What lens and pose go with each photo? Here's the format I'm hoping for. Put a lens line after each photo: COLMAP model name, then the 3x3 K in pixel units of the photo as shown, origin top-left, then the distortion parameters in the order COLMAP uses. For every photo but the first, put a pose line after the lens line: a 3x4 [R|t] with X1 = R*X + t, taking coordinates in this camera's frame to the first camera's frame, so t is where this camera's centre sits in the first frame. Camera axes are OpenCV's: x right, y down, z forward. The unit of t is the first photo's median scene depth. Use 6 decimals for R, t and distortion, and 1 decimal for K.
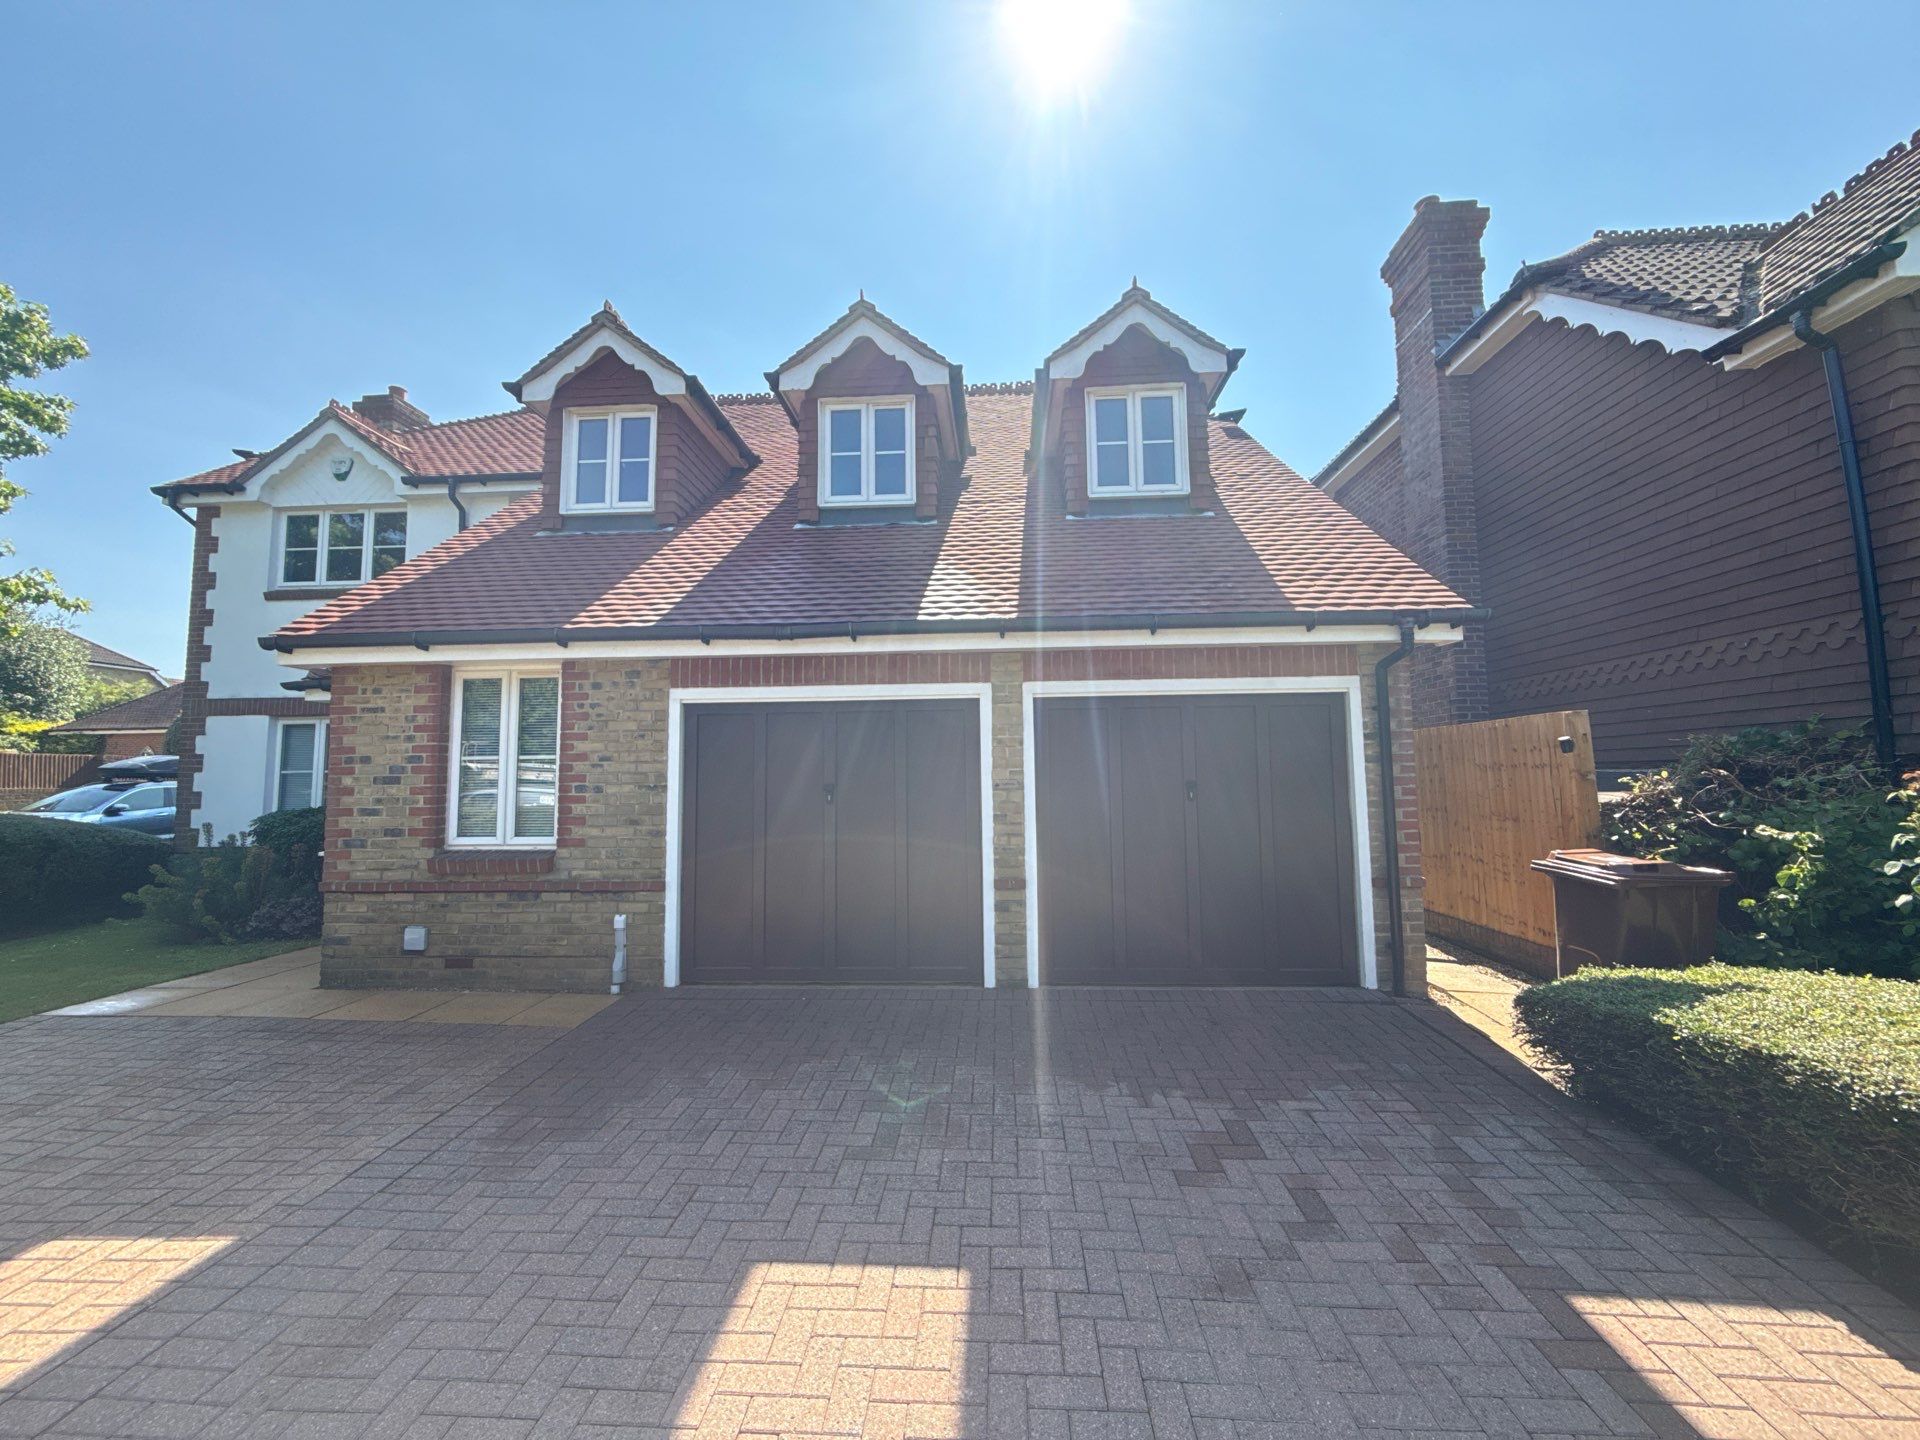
lens RADIAL K [[766.0, 0, 964.0], [0, 766.0, 716.7], [0, 0, 1]] dist [-0.011658, 0.005115]
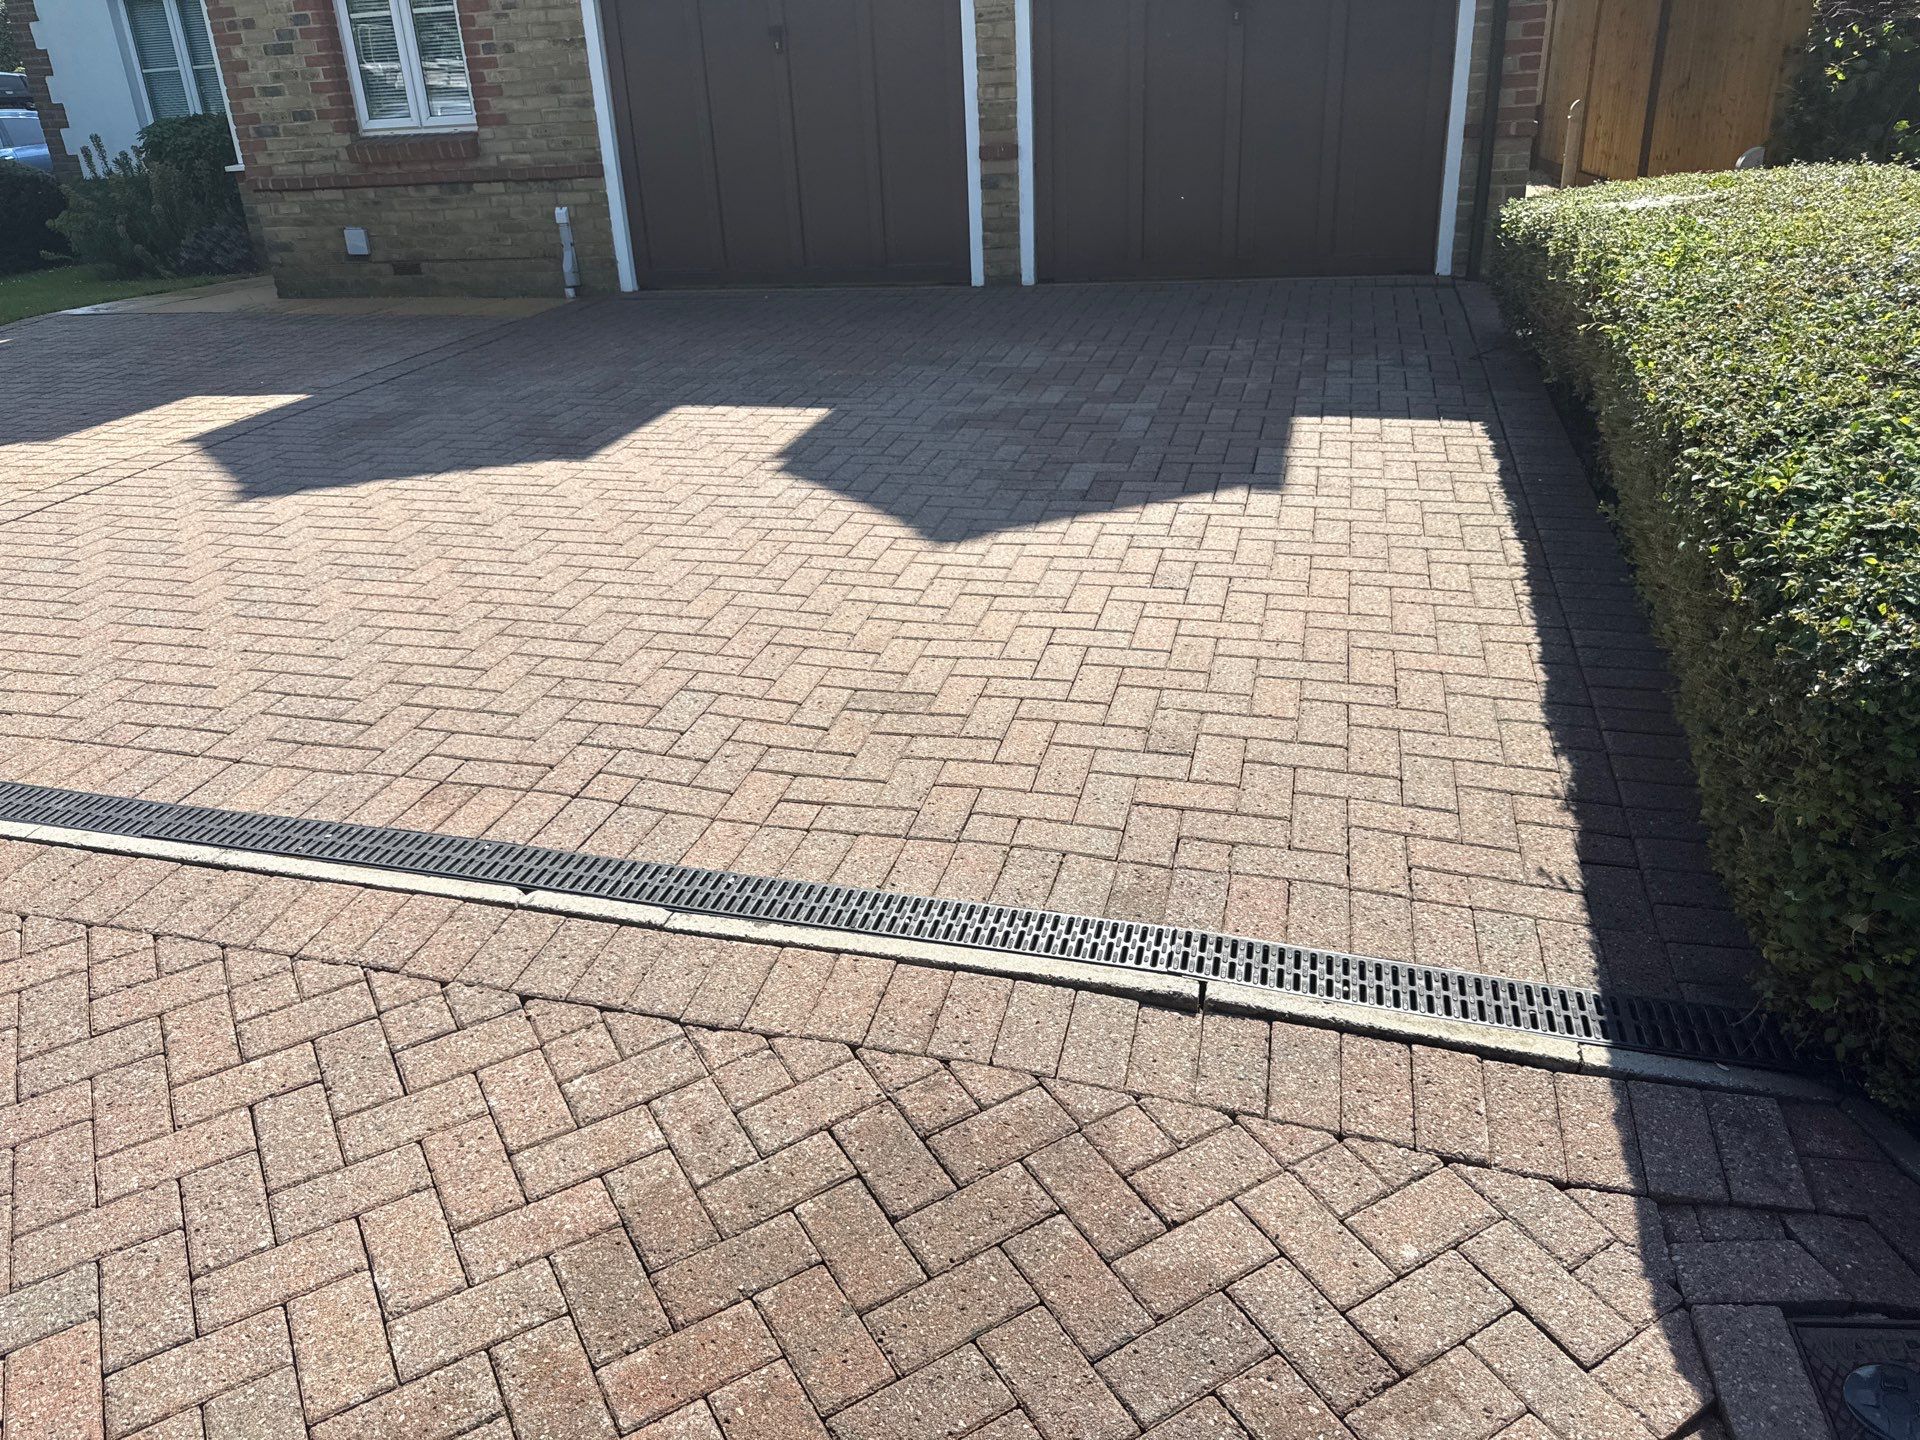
lens RADIAL K [[1354.8, 0, 947.6], [0, 1354.8, 720.2], [0, 0, 1]] dist [0.046389, -0.055704]
pose [[0.977578, 0.051624, -0.204145, 0.318587], [0.054443, 0.874555, 0.481861, 0.044047], [0.203412, -0.482172, 0.852135, -0.502884]]
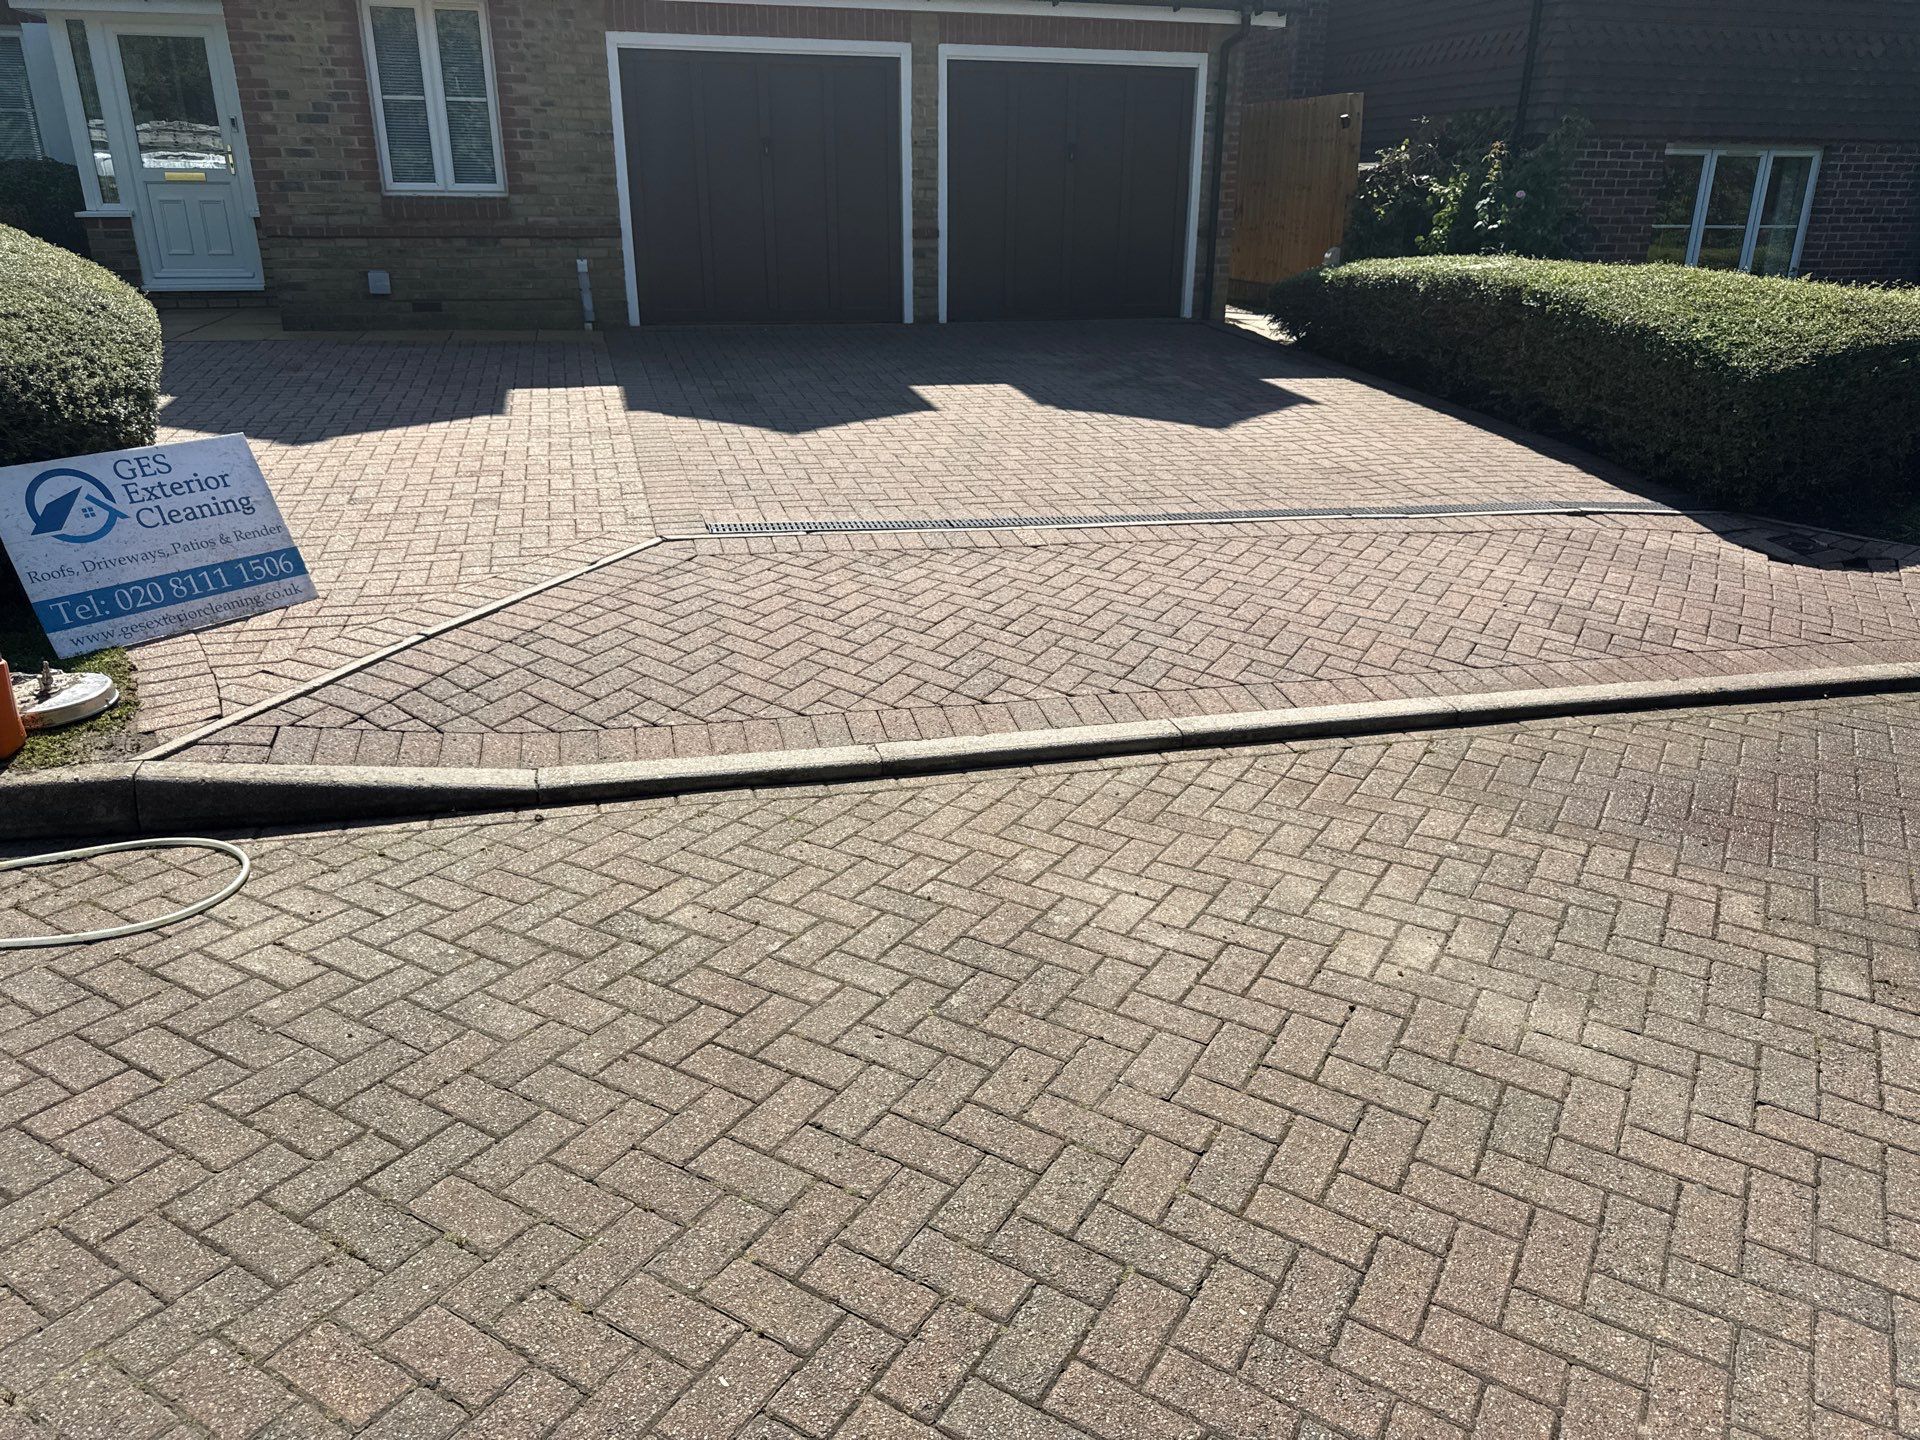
lens RADIAL K [[1354.8, 0, 973.4], [0, 1354.8, 726.7], [0, 0, 1]] dist [0.046389, -0.055704]
pose [[0.947838, -0.098016, 0.303307, -0.564830], [-0.046232, 0.899213, 0.435061, -0.018299], [-0.315381, -0.426390, 0.847777, -1.114700]]
